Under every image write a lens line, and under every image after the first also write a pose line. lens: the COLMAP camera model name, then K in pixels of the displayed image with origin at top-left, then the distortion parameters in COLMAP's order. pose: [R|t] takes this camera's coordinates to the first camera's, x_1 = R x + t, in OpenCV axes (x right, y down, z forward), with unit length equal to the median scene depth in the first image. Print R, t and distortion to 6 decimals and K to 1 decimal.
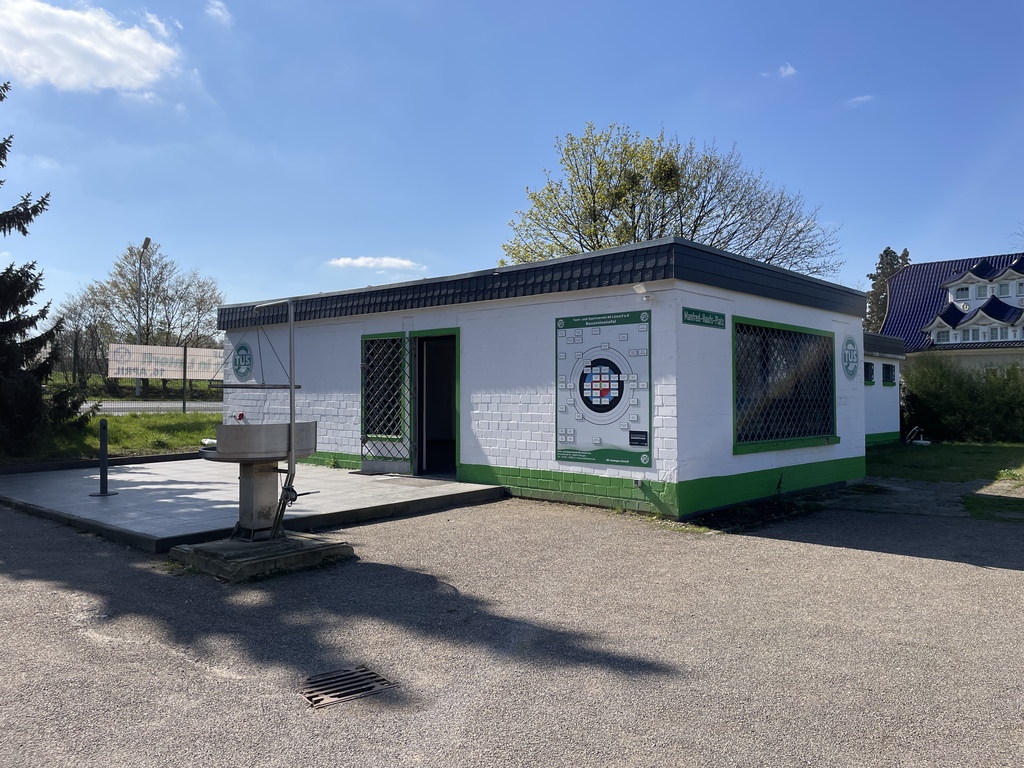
lens RADIAL K [[778.7, 0, 512.0], [0, 778.7, 384.0], [0, 0, 1]] dist [0.053740, -0.006125]
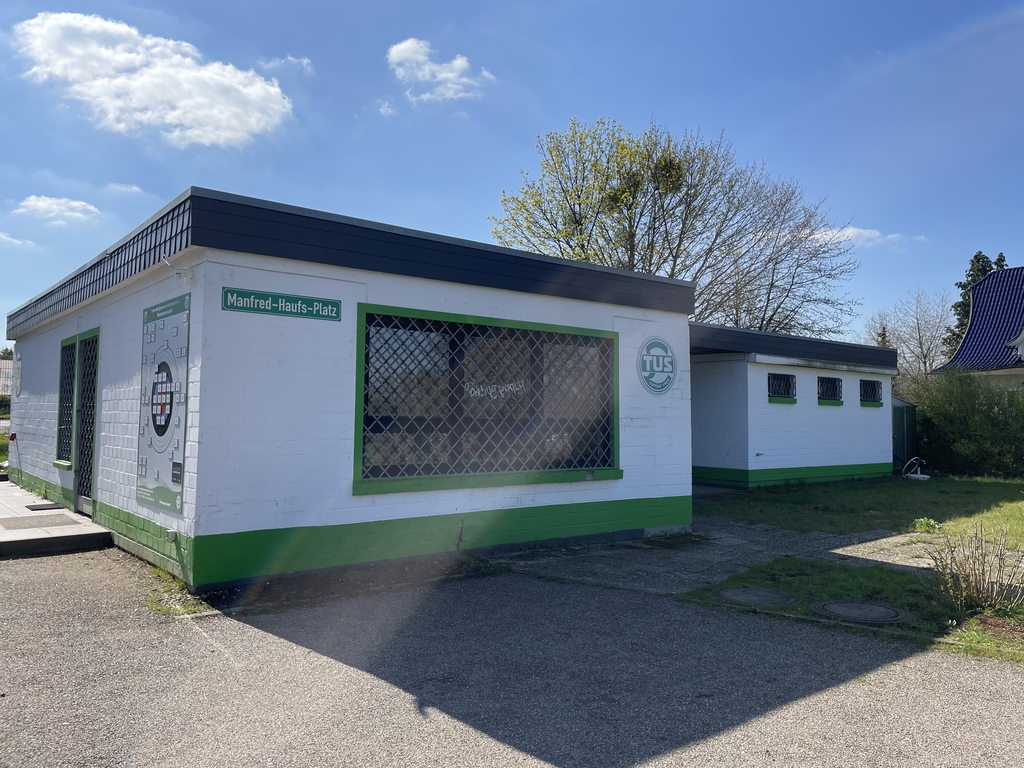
lens RADIAL K [[778.7, 0, 512.0], [0, 778.7, 384.0], [0, 0, 1]] dist [0.053740, -0.006125]
pose [[0.989234, -0.000380, -0.146339, 0.389170], [-0.003787, 0.999595, -0.028197, 0.005577], [0.146290, 0.028448, 0.988833, 0.225391]]
